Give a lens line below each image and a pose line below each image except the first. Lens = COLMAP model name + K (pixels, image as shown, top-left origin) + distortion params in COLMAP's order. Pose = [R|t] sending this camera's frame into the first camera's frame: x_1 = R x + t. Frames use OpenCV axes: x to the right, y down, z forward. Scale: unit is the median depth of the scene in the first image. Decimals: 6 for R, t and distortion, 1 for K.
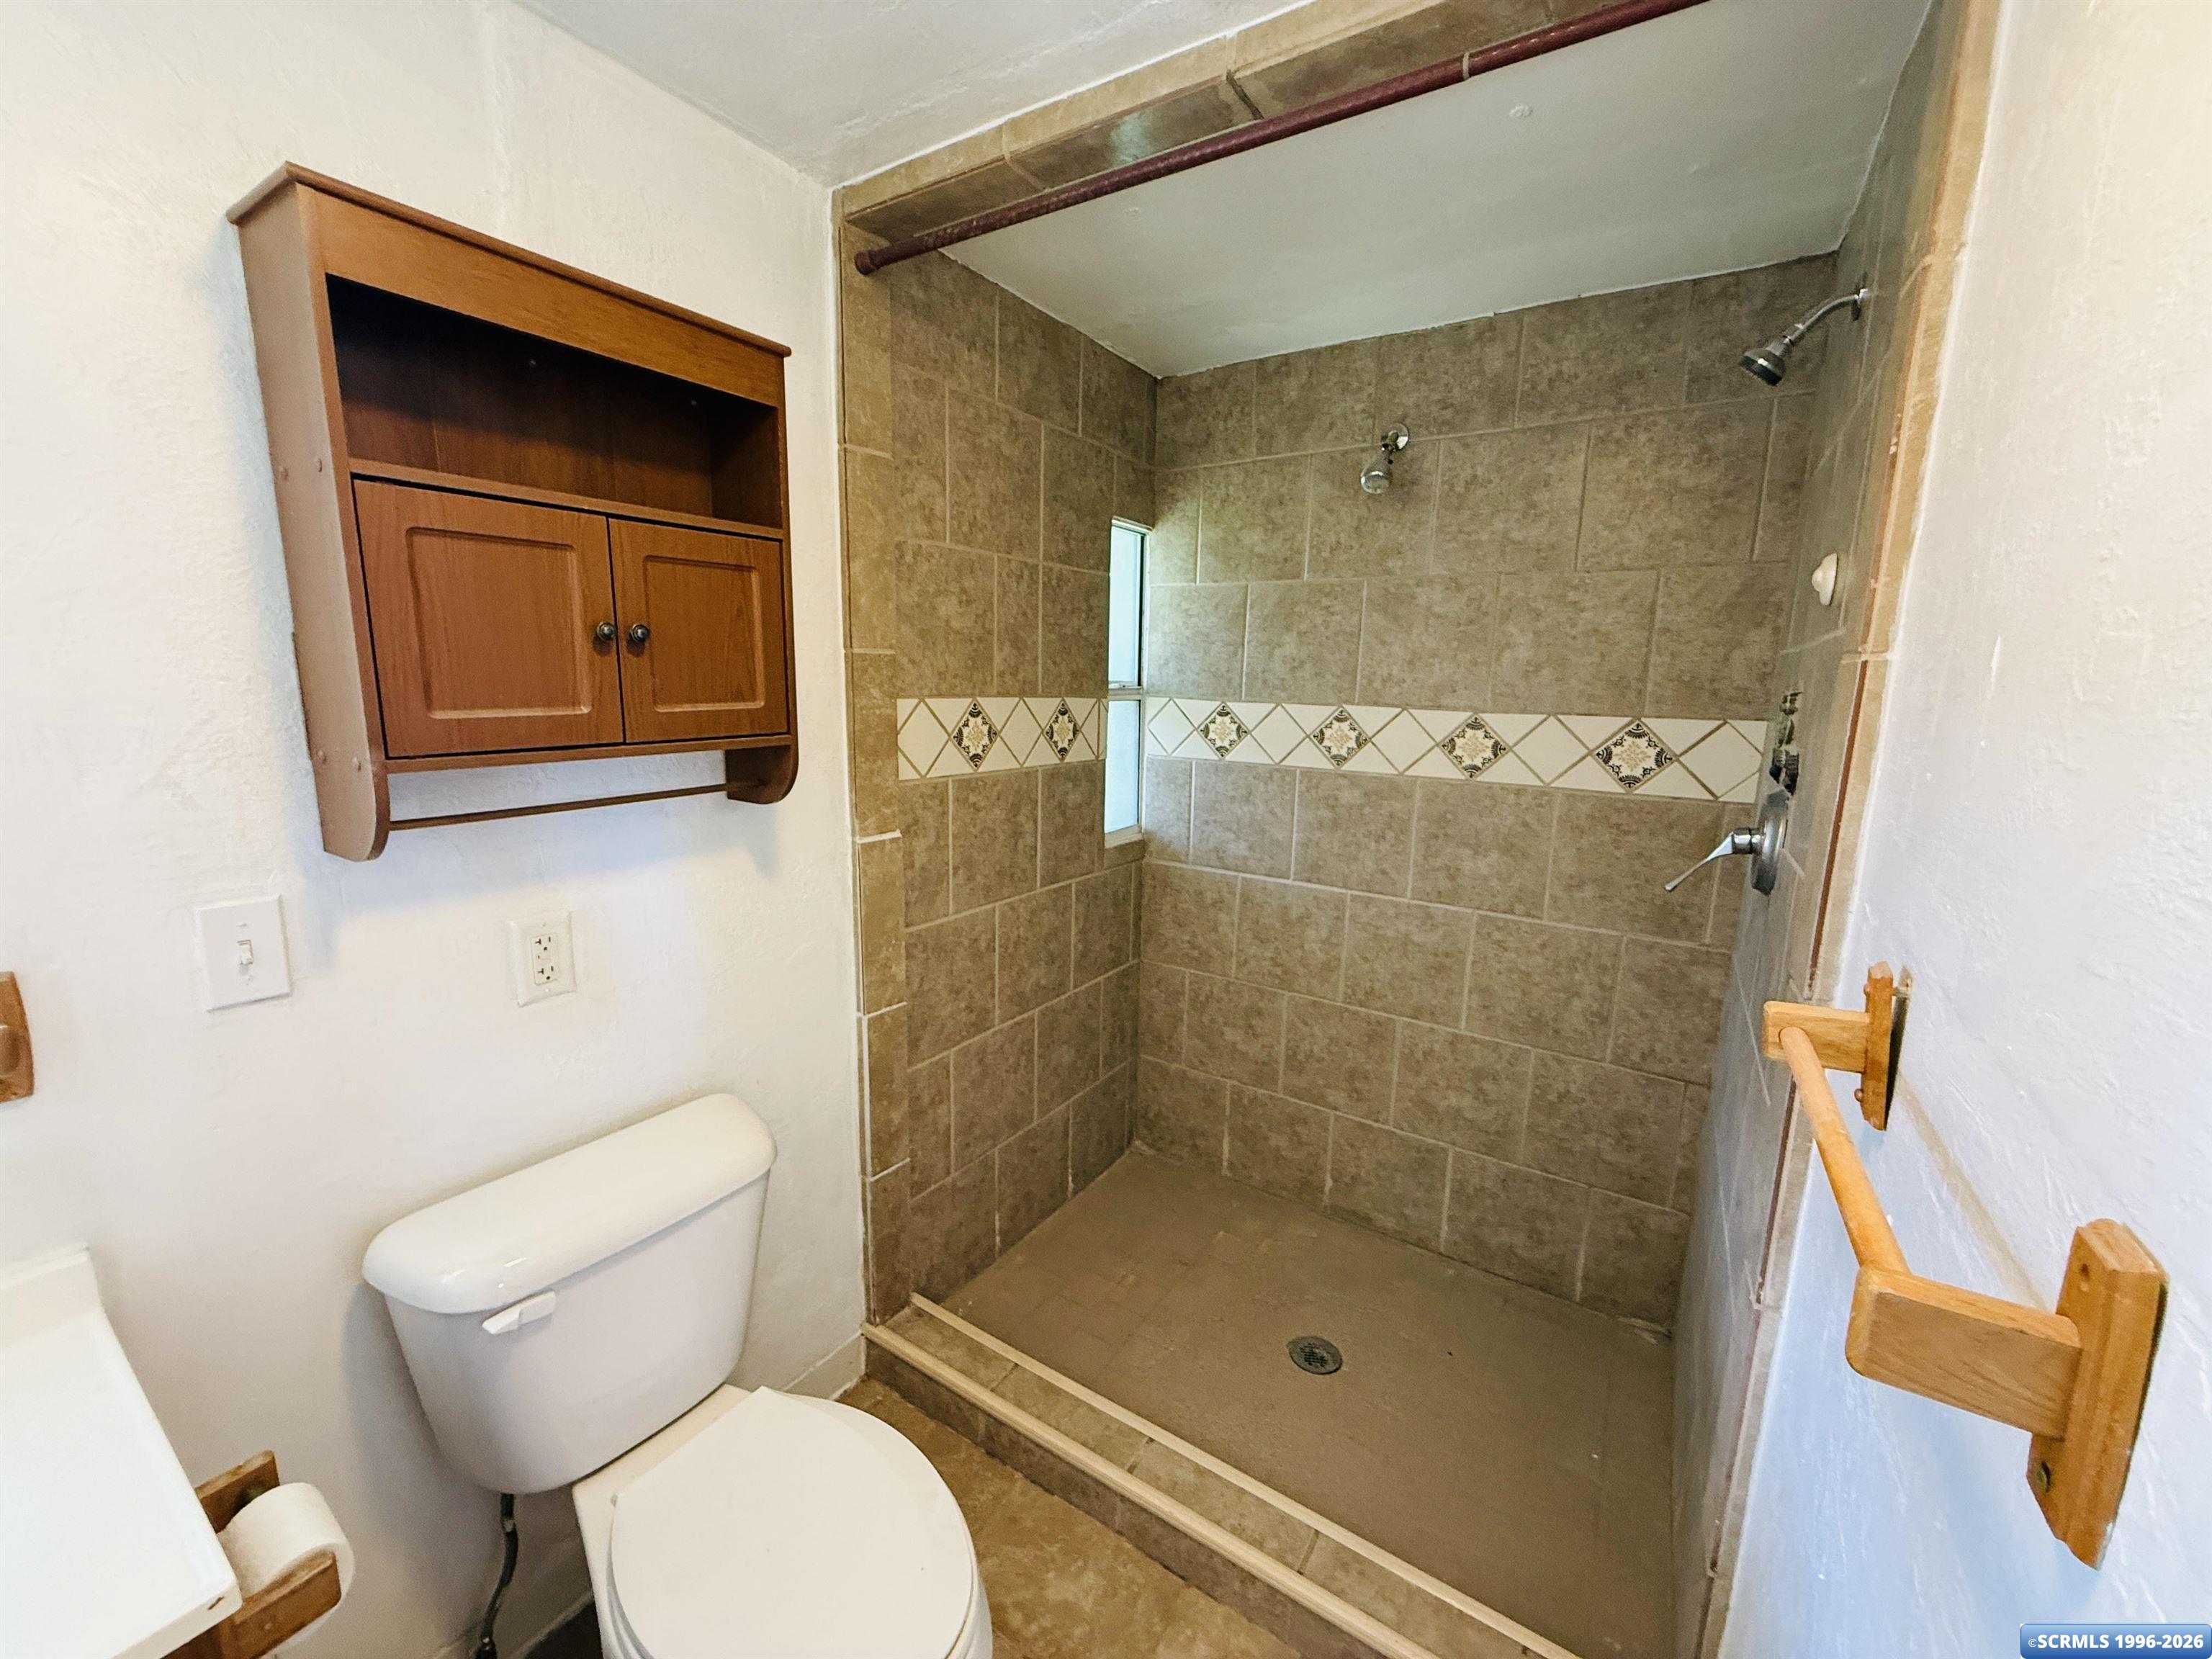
lens RADIAL K [[878.0, 0, 1097.2], [0, 878.0, 826.8], [0, 0, 1]] dist [-0.000582, 0.000144]
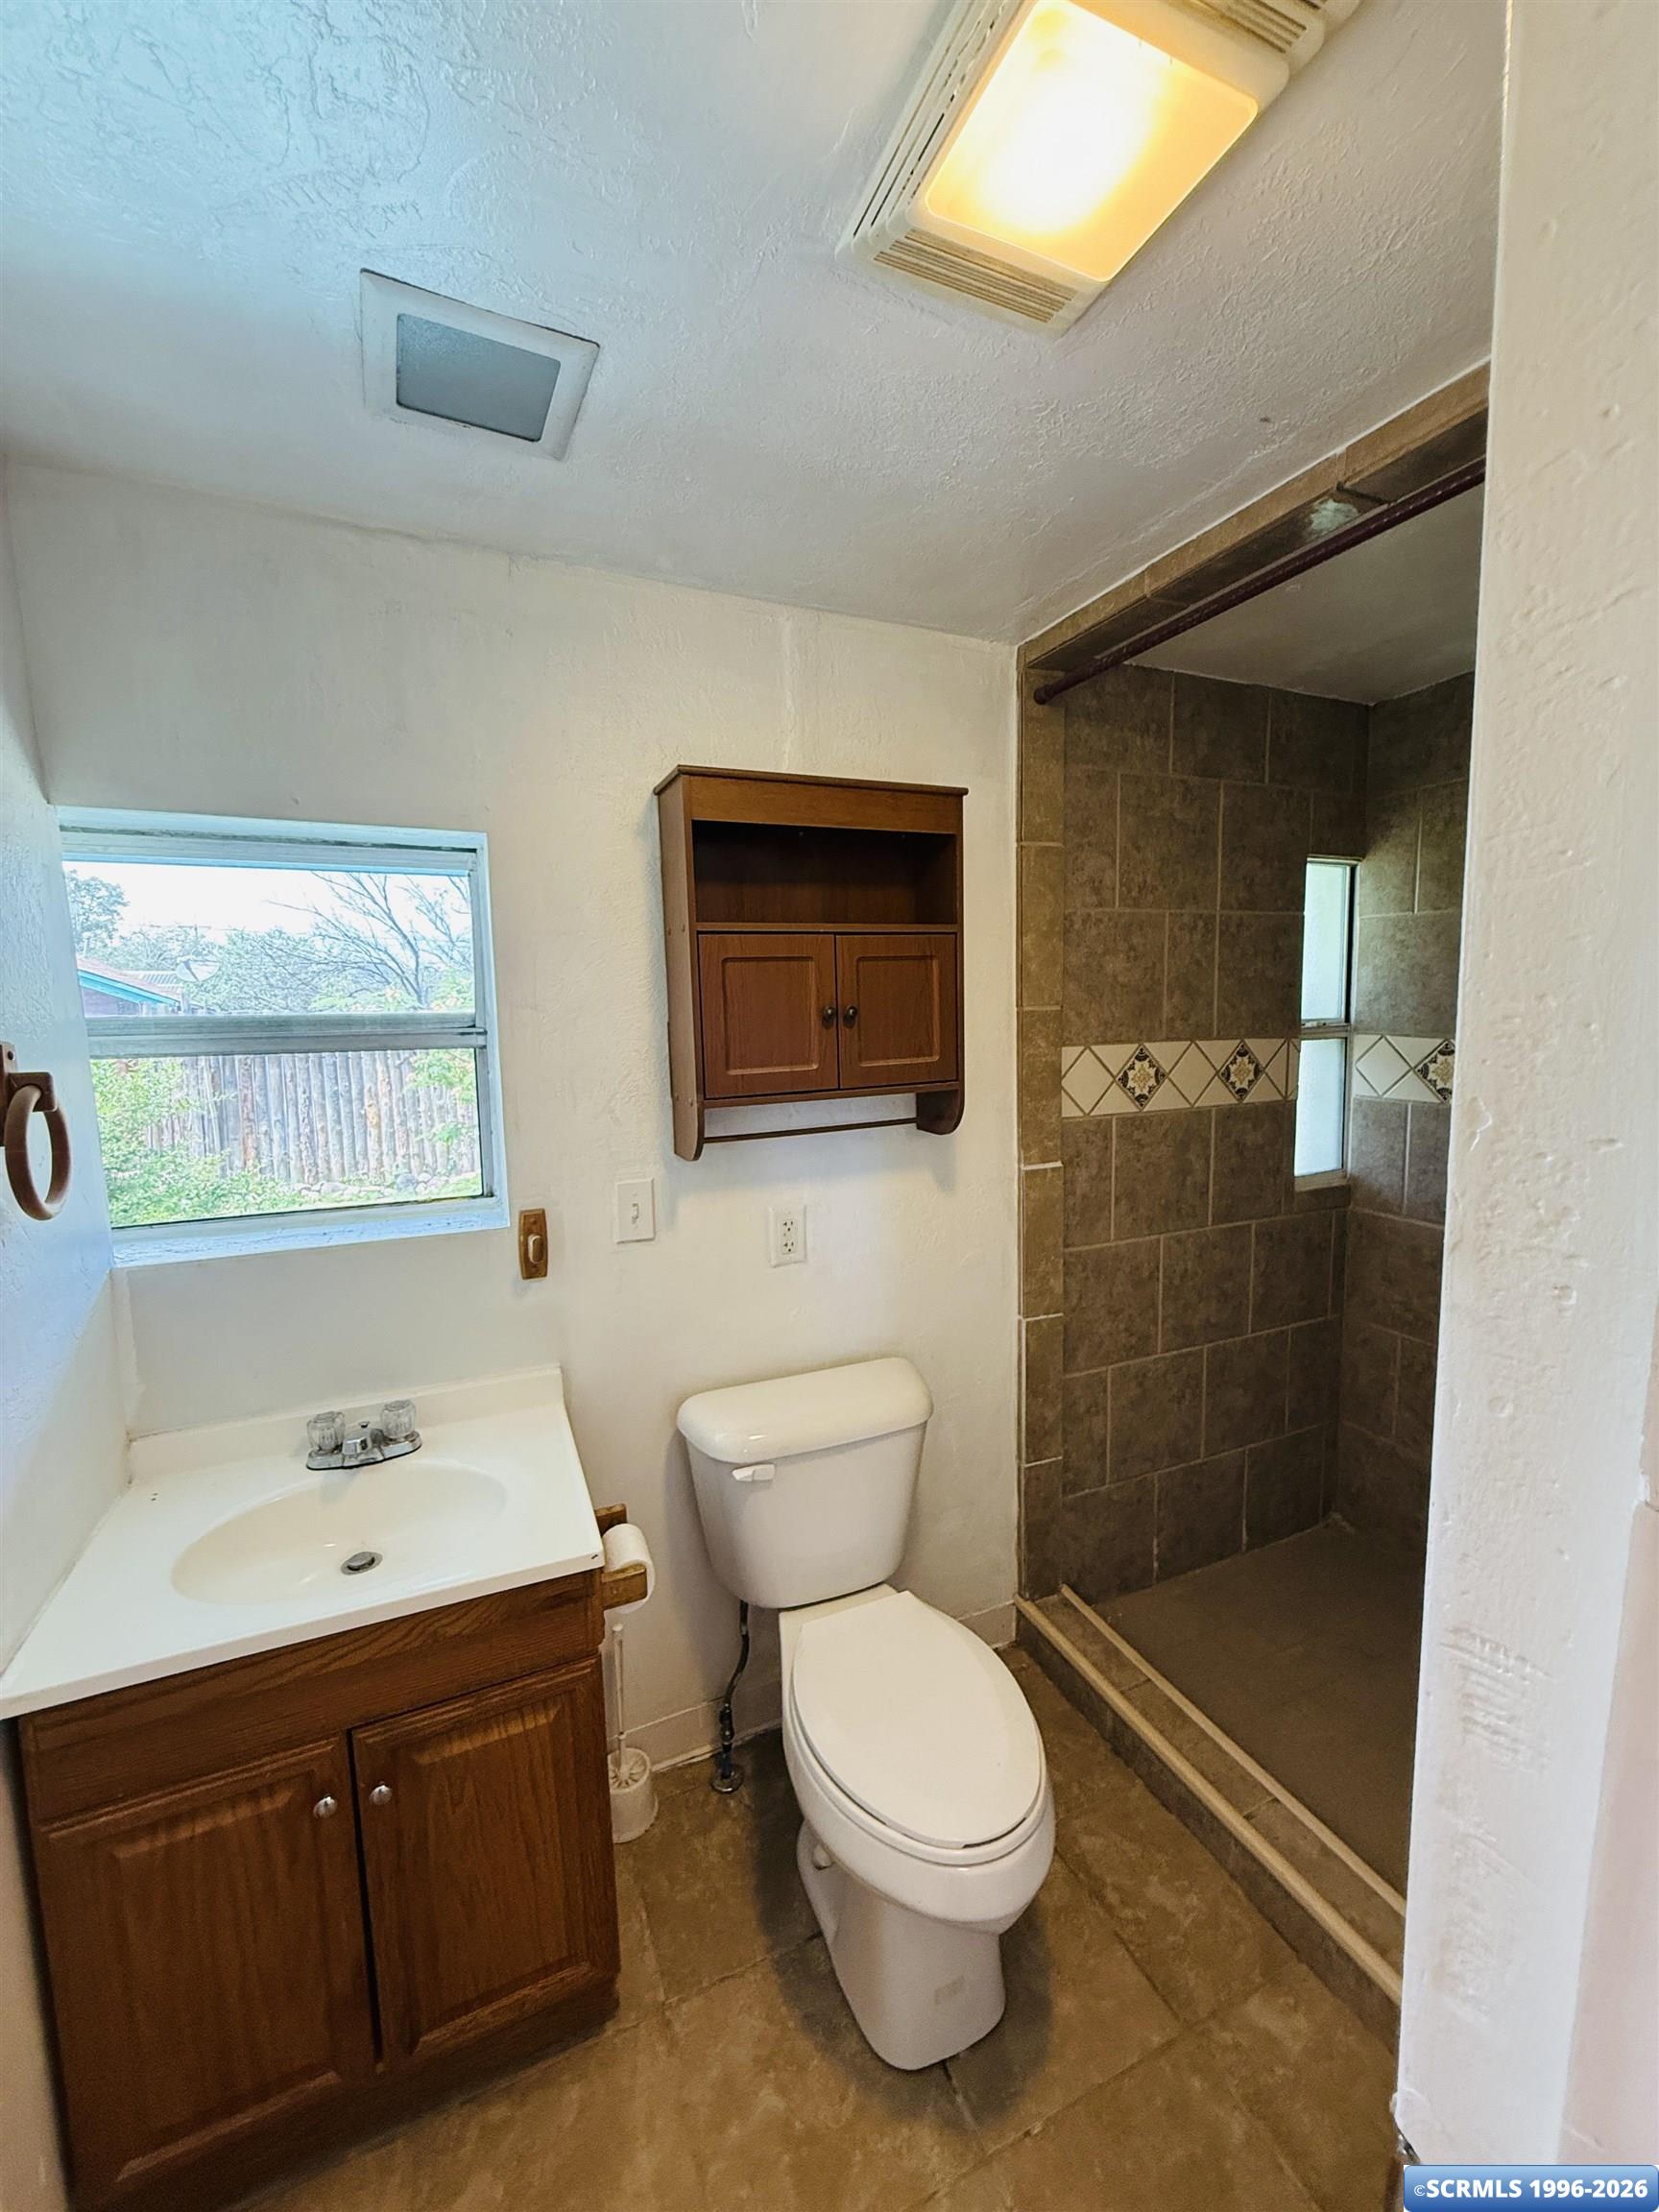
lens RADIAL K [[878.0, 0, 838.6], [0, 878.0, 1098.8], [0, 0, 1]] dist [-0.000582, 0.000144]
pose [[0.842339, 0.022744, -0.538468, 0.143521], [-0.054481, 0.997585, -0.043091, -0.011551], [0.536188, 0.065633, 0.841543, -0.123206]]
